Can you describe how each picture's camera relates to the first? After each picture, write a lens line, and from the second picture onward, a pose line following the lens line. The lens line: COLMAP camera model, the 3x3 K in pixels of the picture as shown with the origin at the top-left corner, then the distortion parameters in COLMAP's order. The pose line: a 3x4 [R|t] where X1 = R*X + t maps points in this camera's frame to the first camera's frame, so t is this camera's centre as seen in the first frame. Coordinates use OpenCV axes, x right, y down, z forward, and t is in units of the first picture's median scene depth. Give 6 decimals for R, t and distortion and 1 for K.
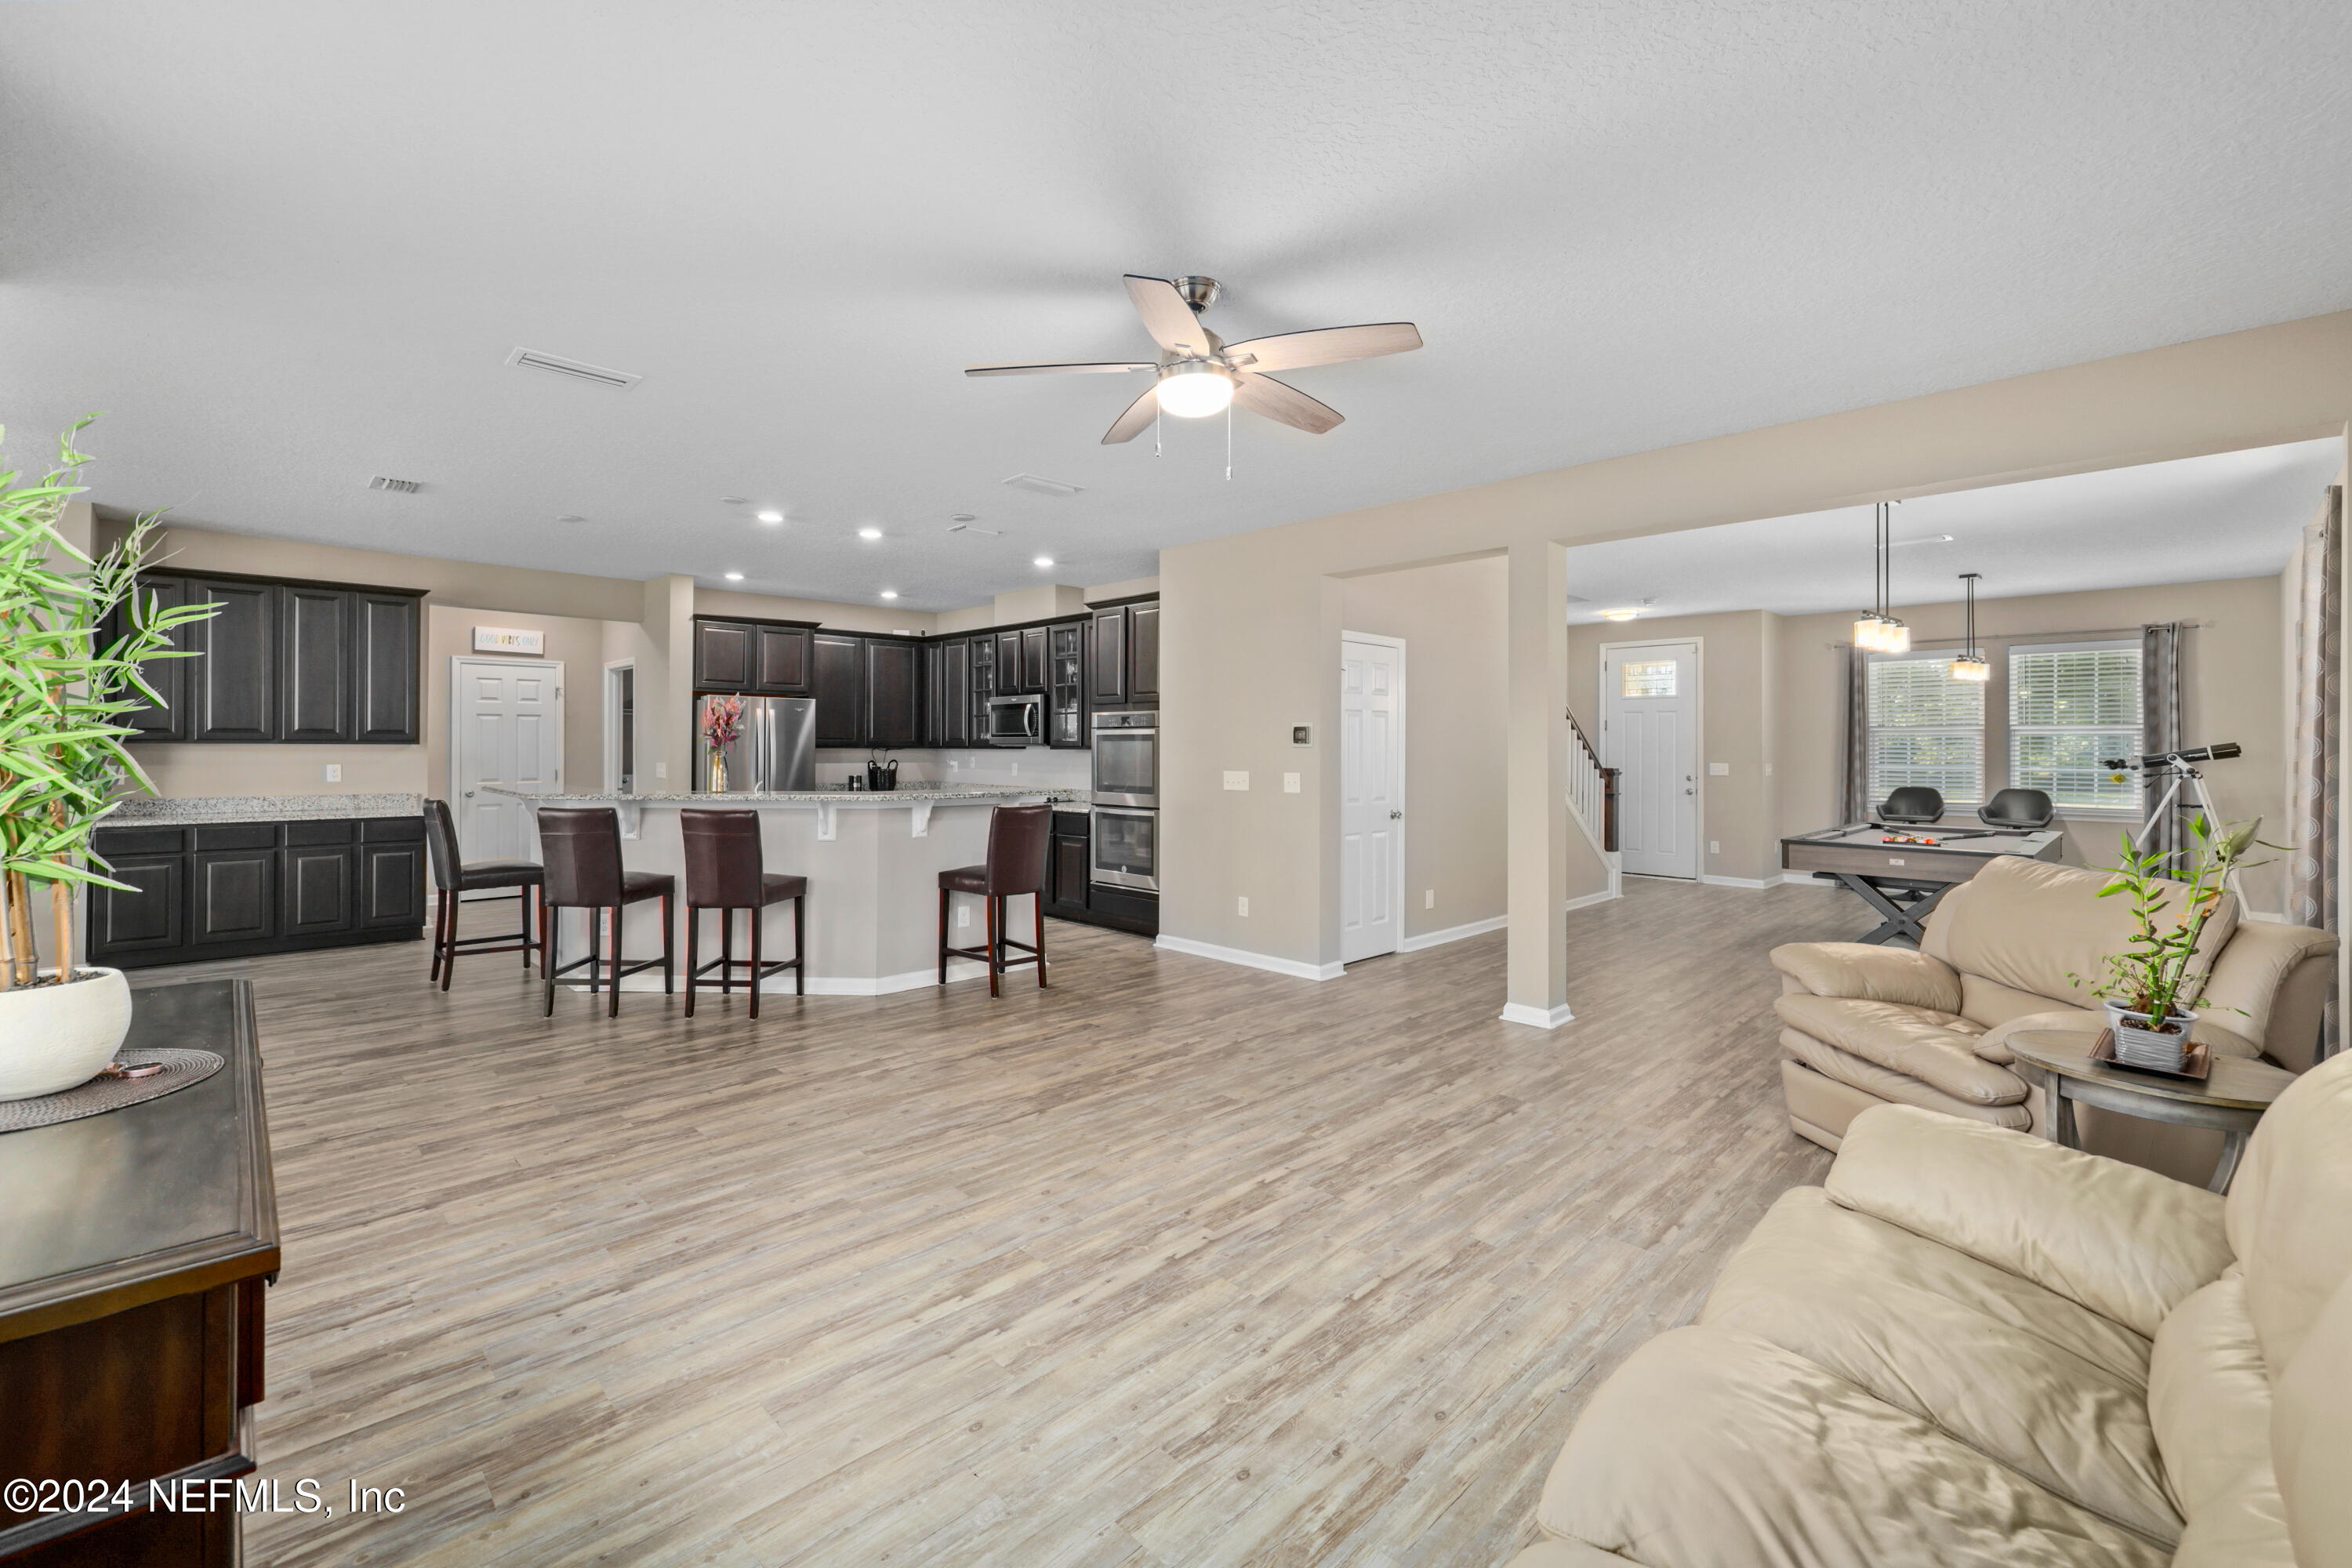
lens RADIAL K [[993.2, 0, 1151.1], [0, 993.2, 745.1], [0, 0, 1]] dist [-0.000551, -0.000203]
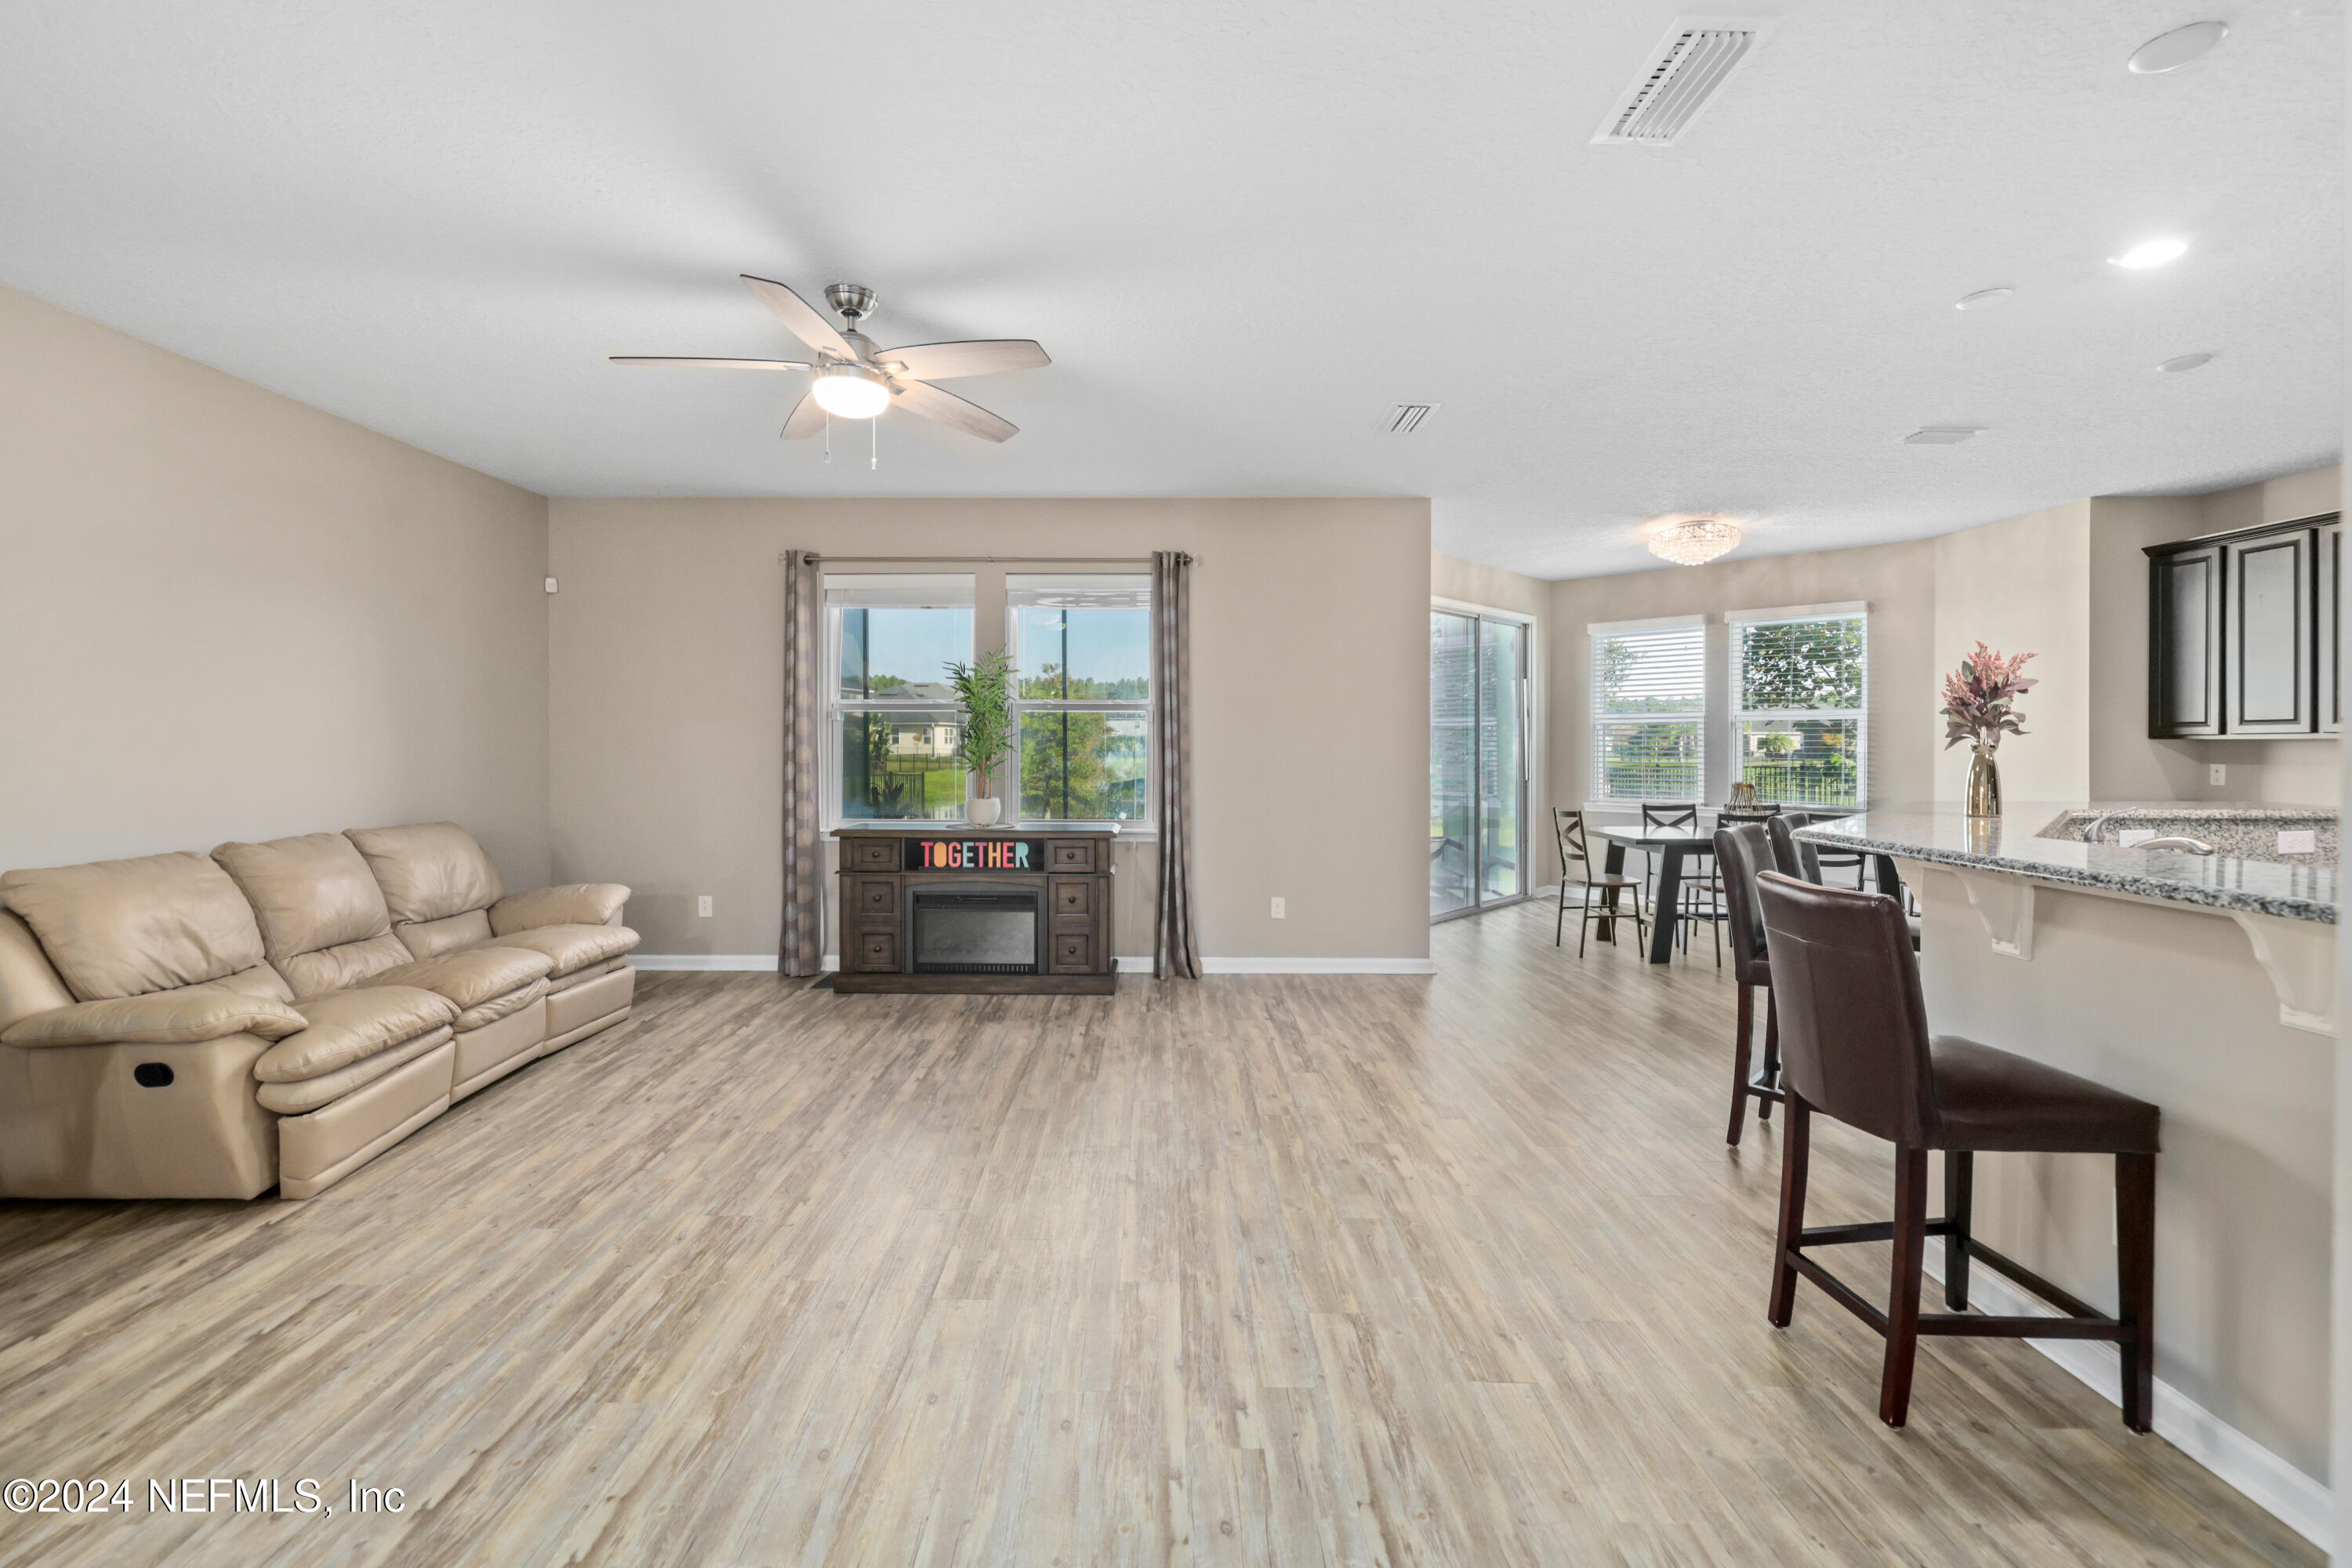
lens RADIAL K [[993.2, 0, 1154.3], [0, 993.2, 747.0], [0, 0, 1]] dist [-0.000551, -0.000203]
pose [[-0.693124, -0.002475, -0.720814, 0.271086], [-0.001730, 0.999997, -0.001771, 0.008517], [0.720816, 0.000019, -0.693126, 0.918195]]
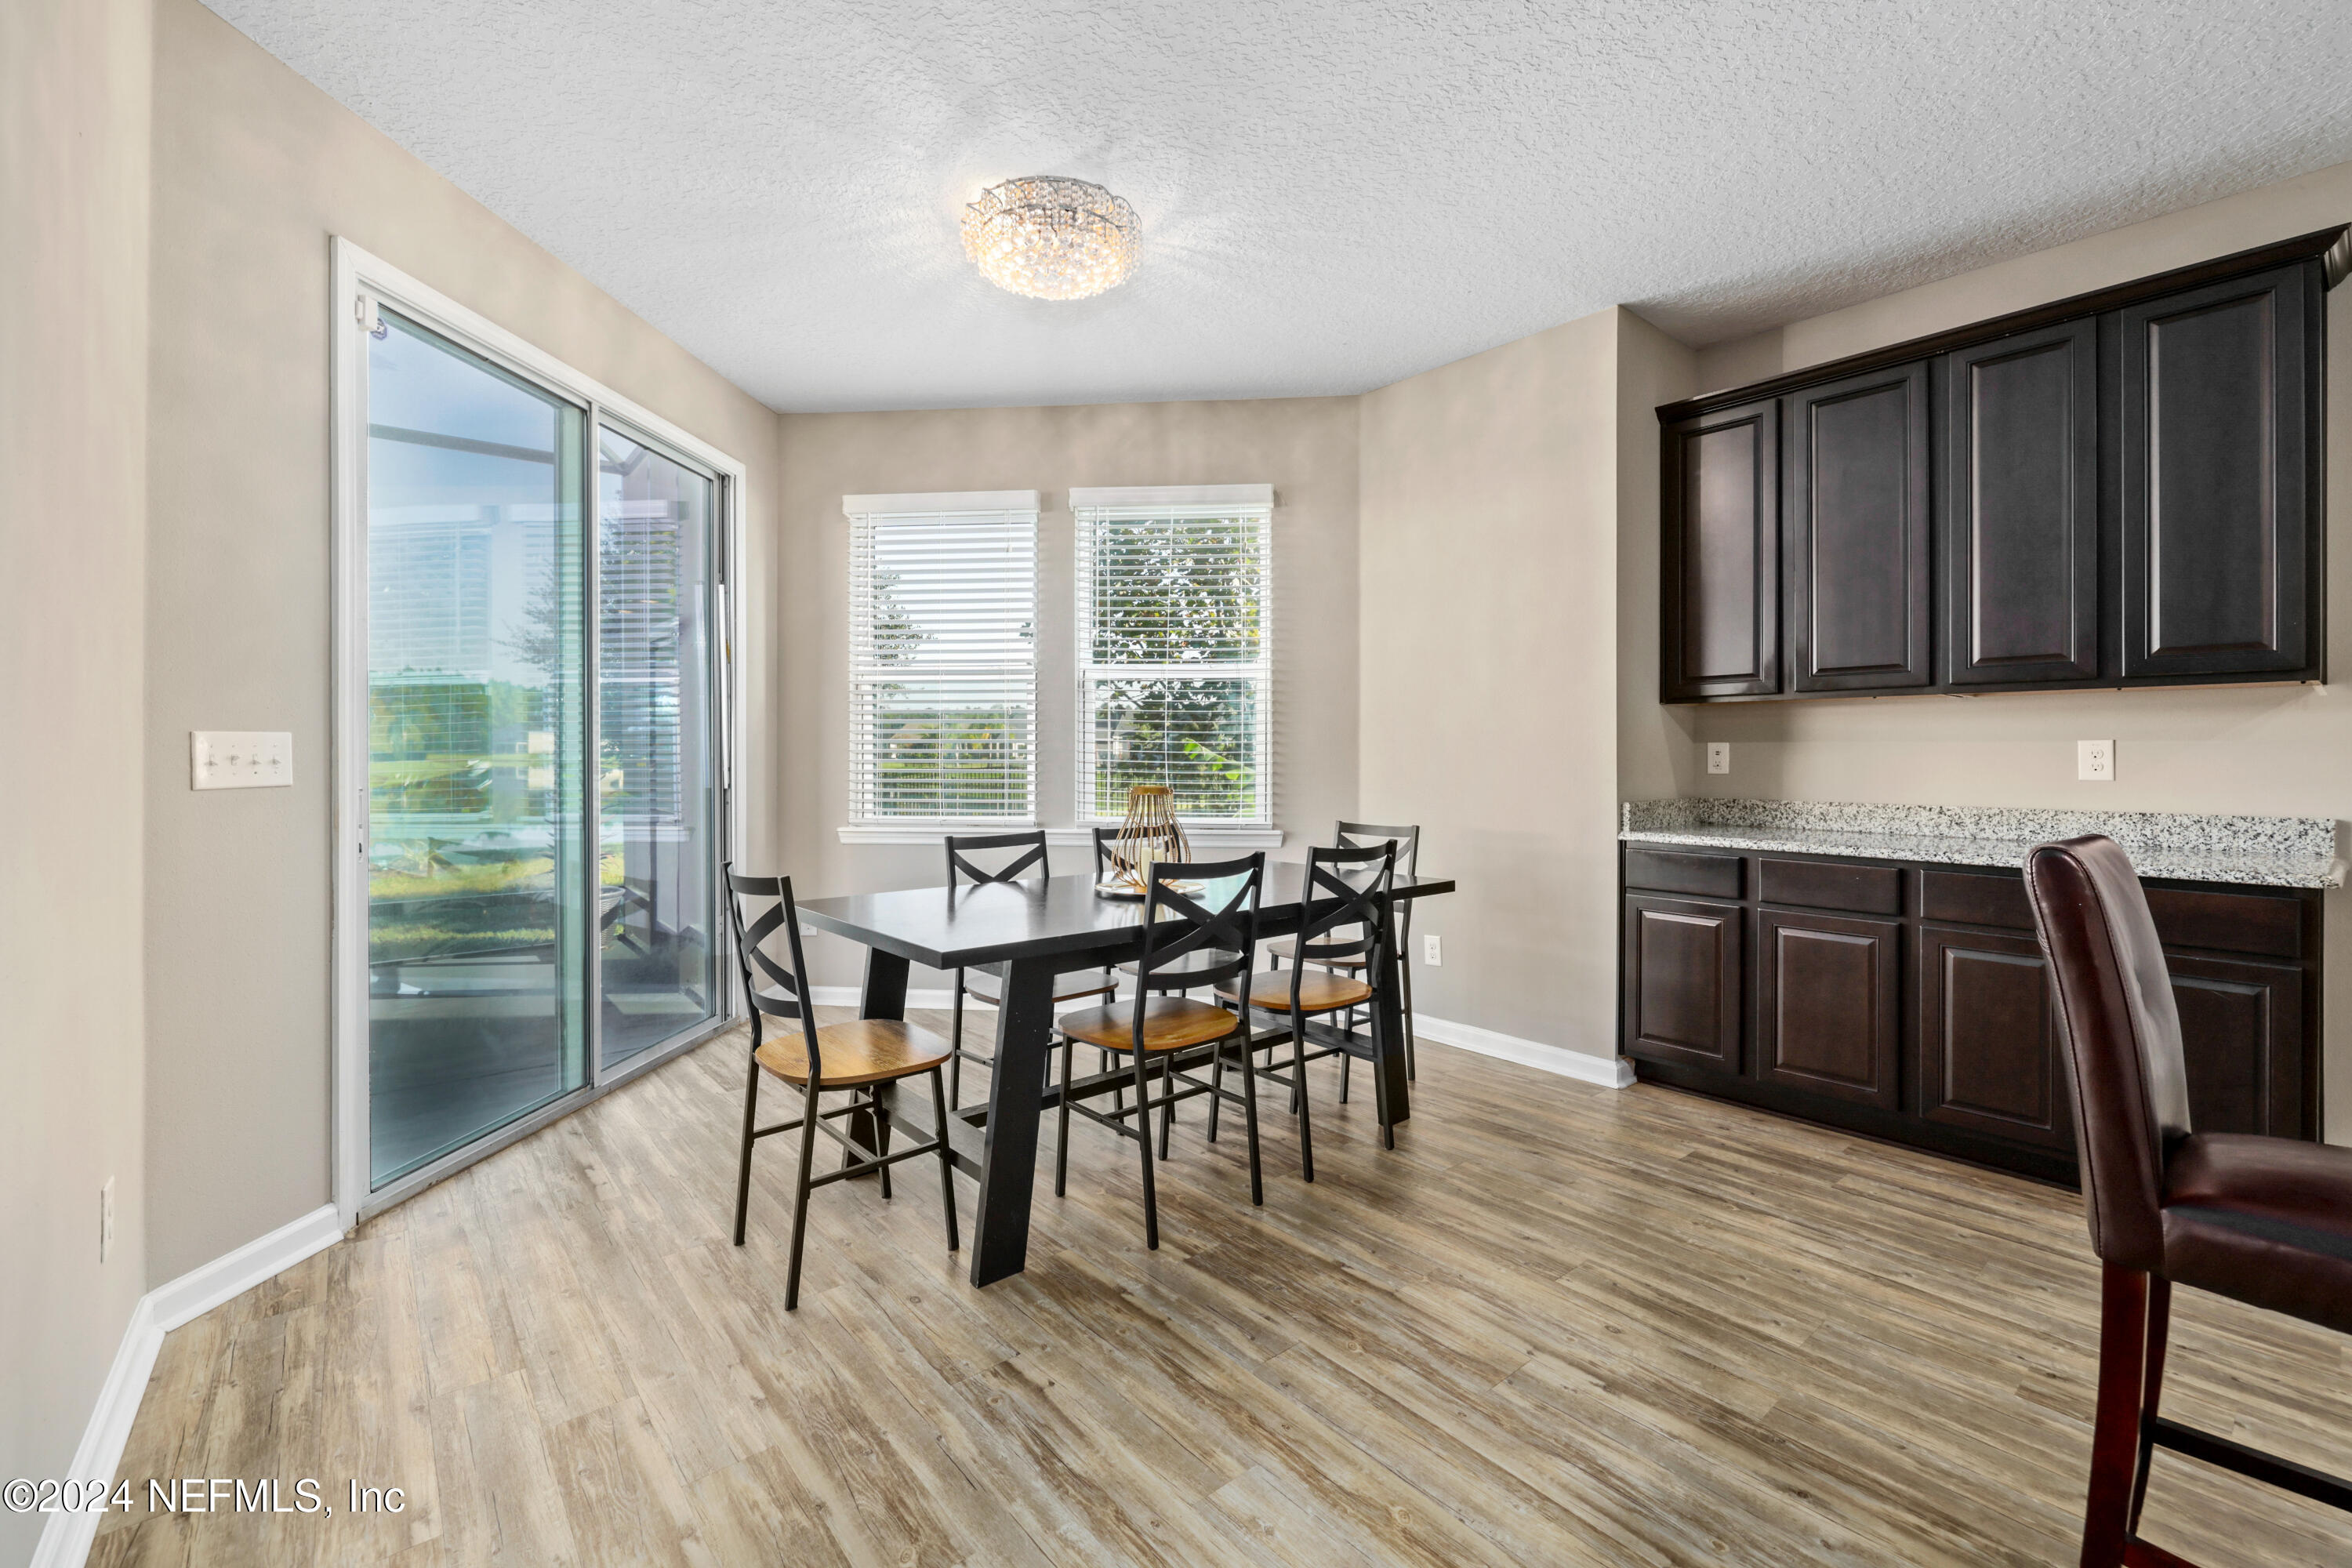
lens RADIAL K [[993.2, 0, 1155.4], [0, 993.2, 754.2], [0, 0, 1]] dist [-0.000551, -0.000203]
pose [[-0.075316, -0.002112, -0.997158, -0.399420], [0.000748, 0.999997, -0.002174, 0.029071], [0.997159, -0.000909, -0.075314, 0.690991]]
